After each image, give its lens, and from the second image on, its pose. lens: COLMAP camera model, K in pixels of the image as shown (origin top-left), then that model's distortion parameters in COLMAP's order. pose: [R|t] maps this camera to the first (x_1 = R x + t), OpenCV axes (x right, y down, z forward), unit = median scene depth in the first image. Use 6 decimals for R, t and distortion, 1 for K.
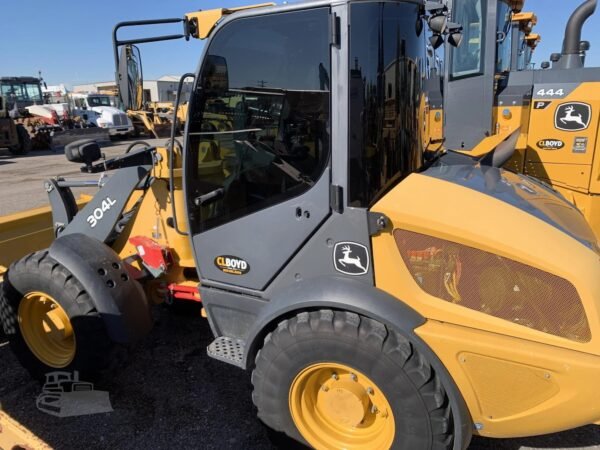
lens RADIAL K [[462.1, 0, 301.7], [0, 462.1, 216.0], [0, 0, 1]] dist [0.028755, -0.006817]
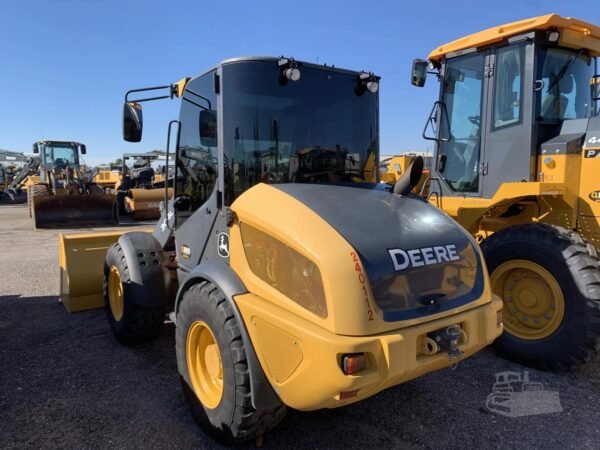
lens RADIAL K [[462.1, 0, 301.7], [0, 462.1, 216.0], [0, 0, 1]] dist [0.028755, -0.006817]
pose [[0.872824, 0.060872, -0.484224, 0.812102], [-0.135645, 0.983355, -0.120885, 0.120244], [0.468805, 0.171195, 0.866553, -0.061964]]
